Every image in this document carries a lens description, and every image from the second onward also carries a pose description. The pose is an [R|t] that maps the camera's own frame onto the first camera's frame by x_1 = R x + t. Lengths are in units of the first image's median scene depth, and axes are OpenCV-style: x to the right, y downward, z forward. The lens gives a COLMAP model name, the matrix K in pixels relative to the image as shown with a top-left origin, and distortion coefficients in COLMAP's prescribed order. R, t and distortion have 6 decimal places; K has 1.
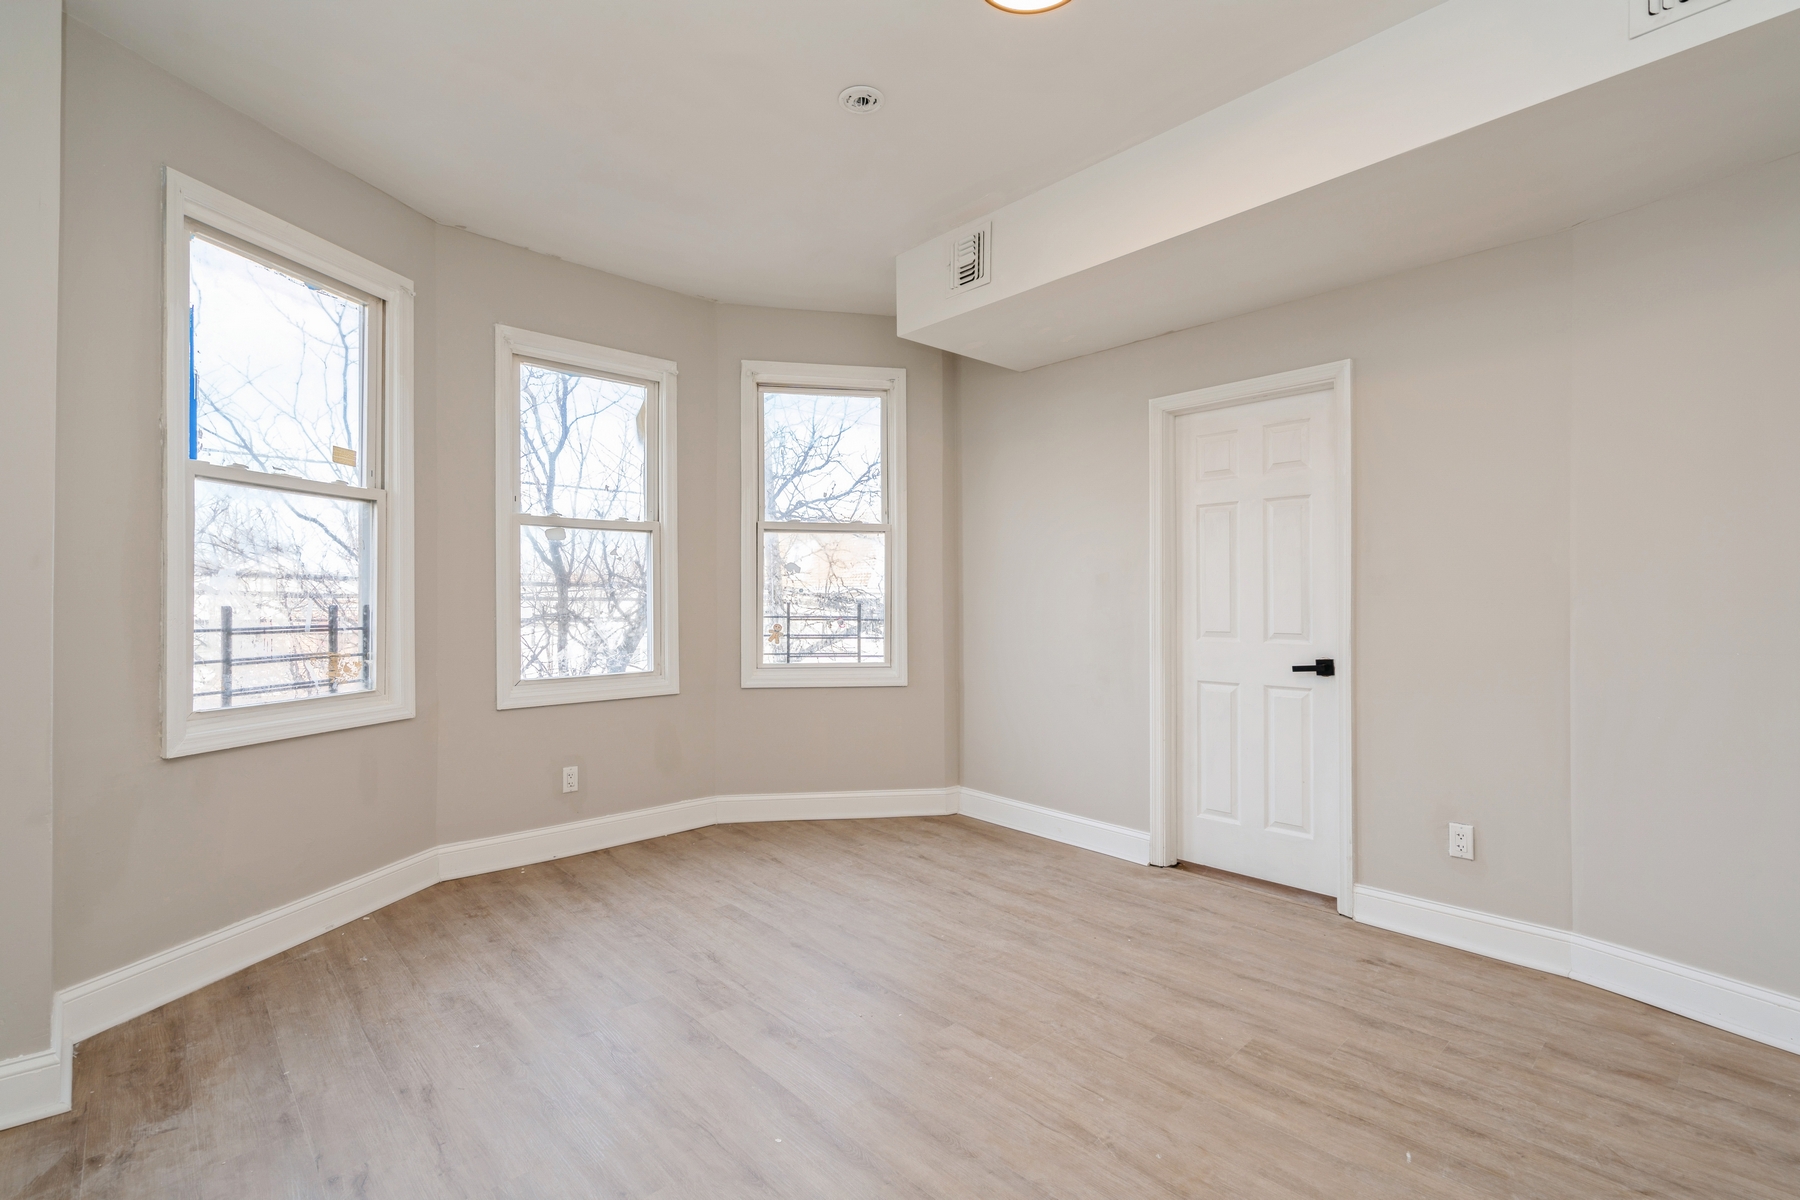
lens RADIAL K [[814.2, 0, 897.3], [0, 814.2, 606.2], [0, 0, 1]] dist [0.003234, 0.000651]
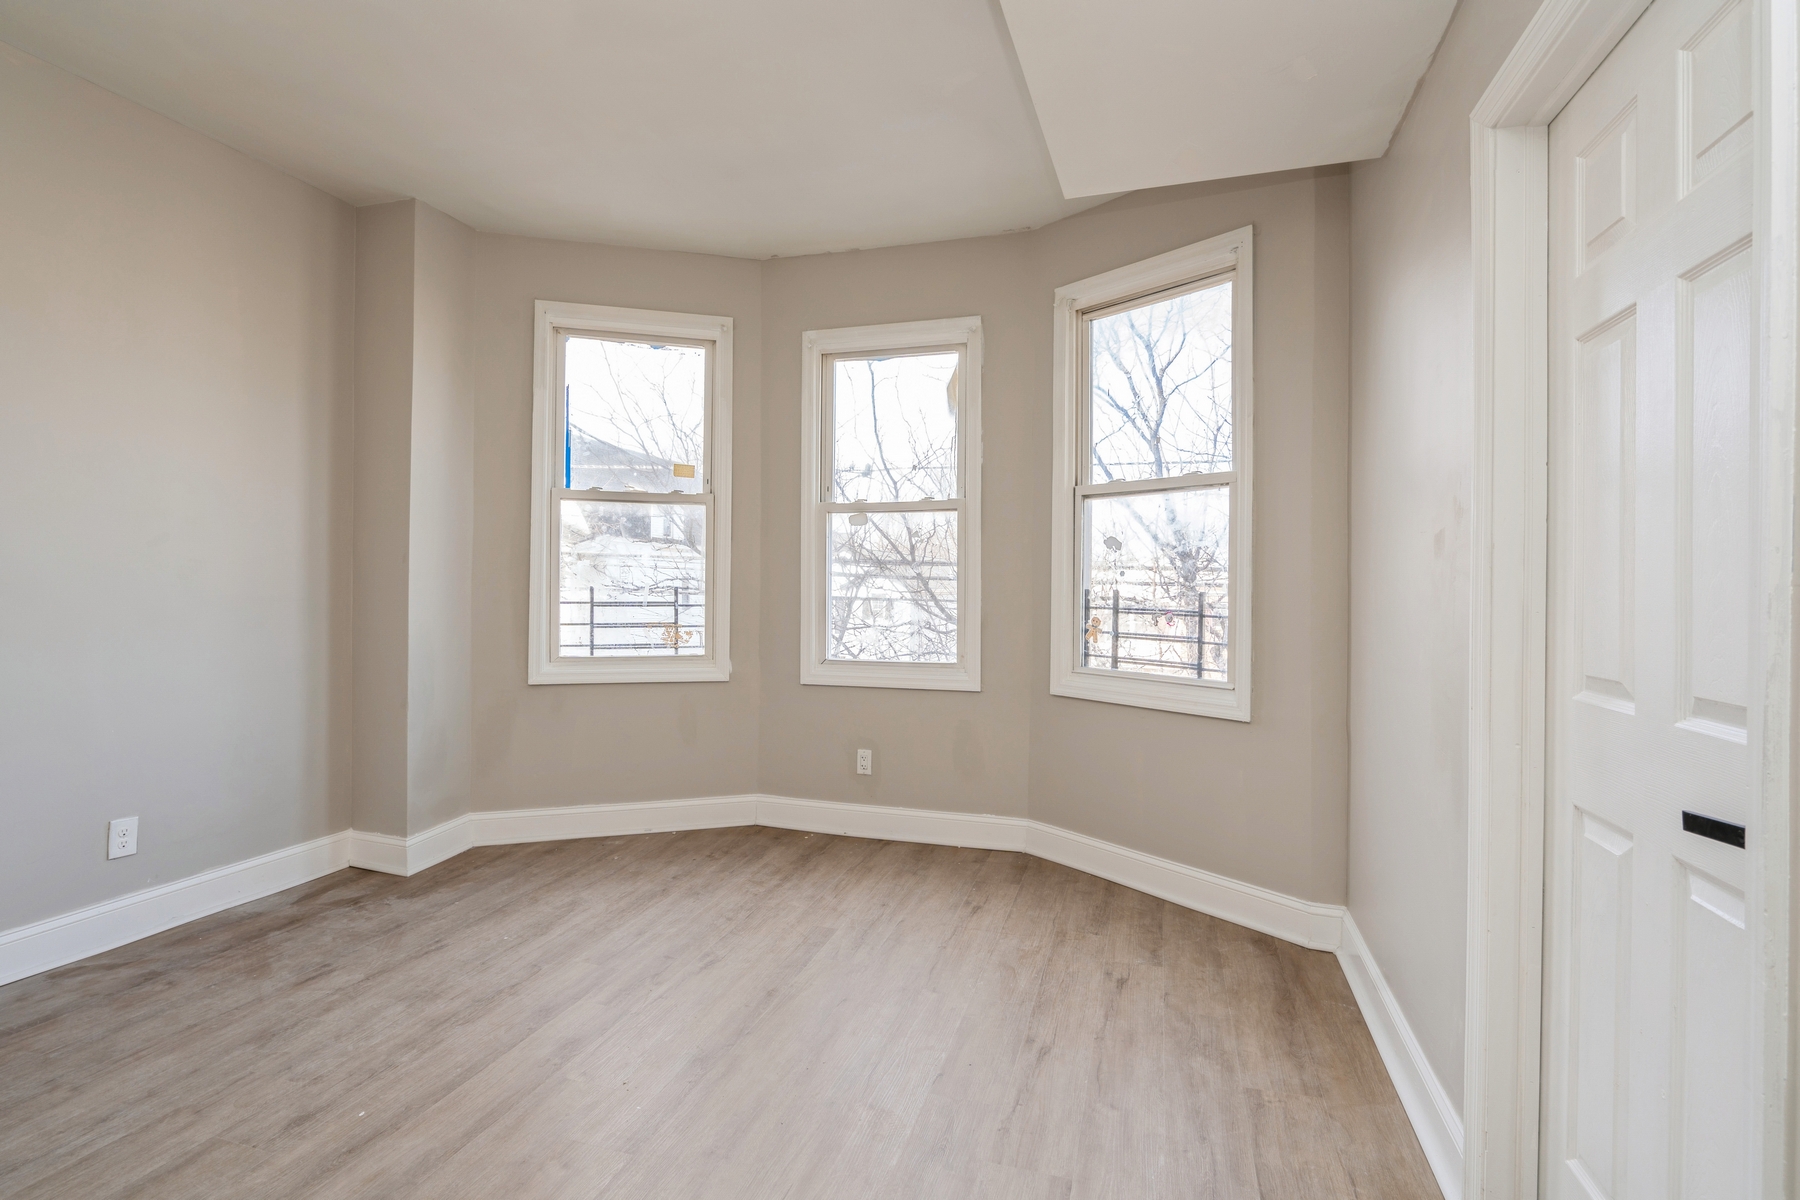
lens RADIAL K [[848.1, 0, 901.6], [0, 848.1, 595.2], [0, 0, 1]] dist [-0.010644, 0.000818]
pose [[0.498254, 0.013827, -0.866921, 0.543037], [-0.014904, 0.999862, 0.007381, -0.002601], [0.866903, 0.009243, 0.498391, 0.527773]]
